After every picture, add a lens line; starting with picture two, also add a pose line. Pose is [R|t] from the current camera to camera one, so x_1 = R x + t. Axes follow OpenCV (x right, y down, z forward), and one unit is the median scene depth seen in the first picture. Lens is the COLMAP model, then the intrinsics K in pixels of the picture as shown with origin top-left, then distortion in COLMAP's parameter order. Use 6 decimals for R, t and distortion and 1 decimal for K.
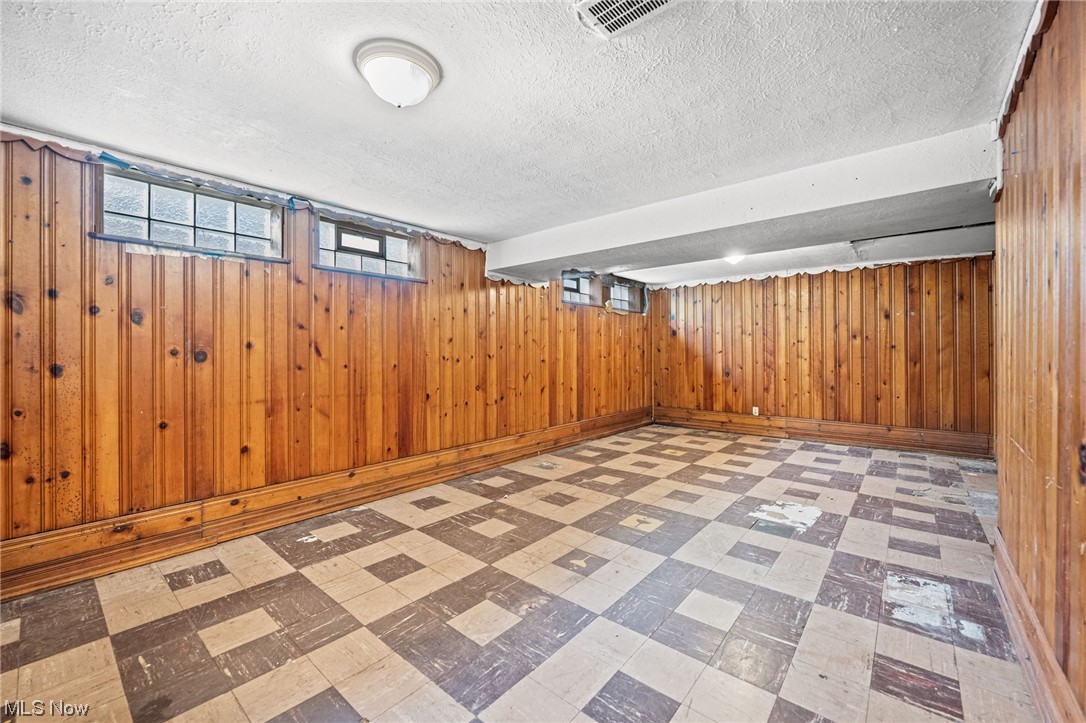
lens RADIAL K [[432.5, 0, 544.6], [0, 432.5, 355.5], [0, 0, 1]] dist [-0.004470, 0.000361]
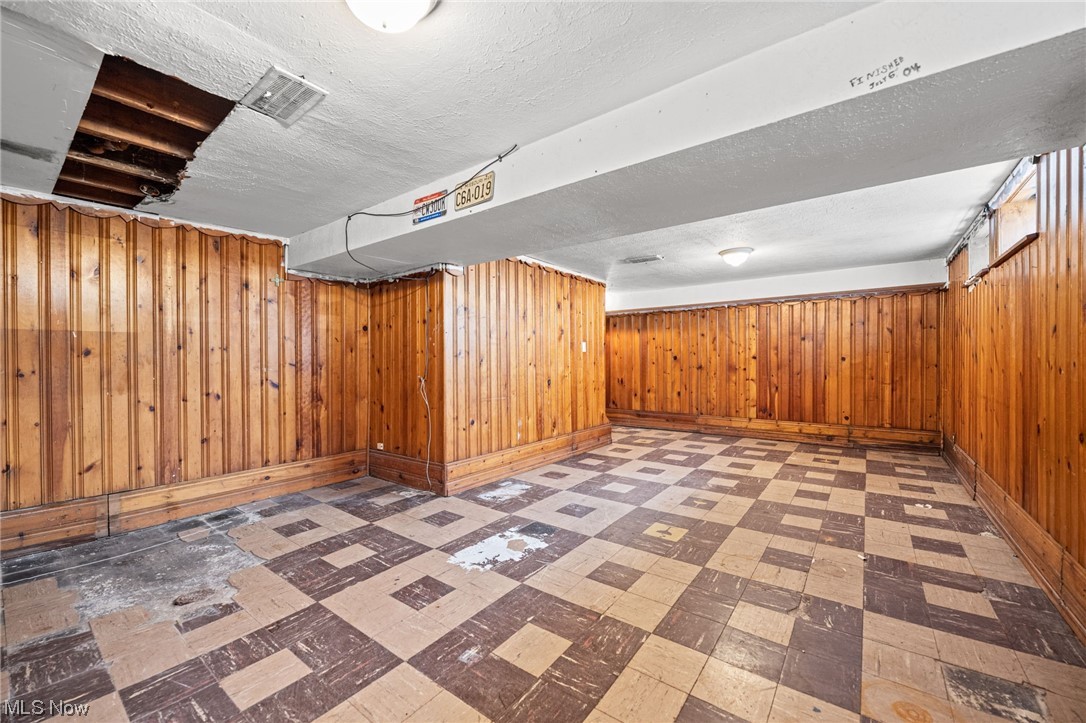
lens RADIAL K [[432.5, 0, 540.8], [0, 432.5, 360.2], [0, 0, 1]] dist [-0.004470, 0.000361]
pose [[-0.998516, 0.011058, -0.053319, 0.572771], [0.010674, 0.999915, 0.007494, -0.013154], [0.053397, 0.006914, -0.998549, 2.021029]]
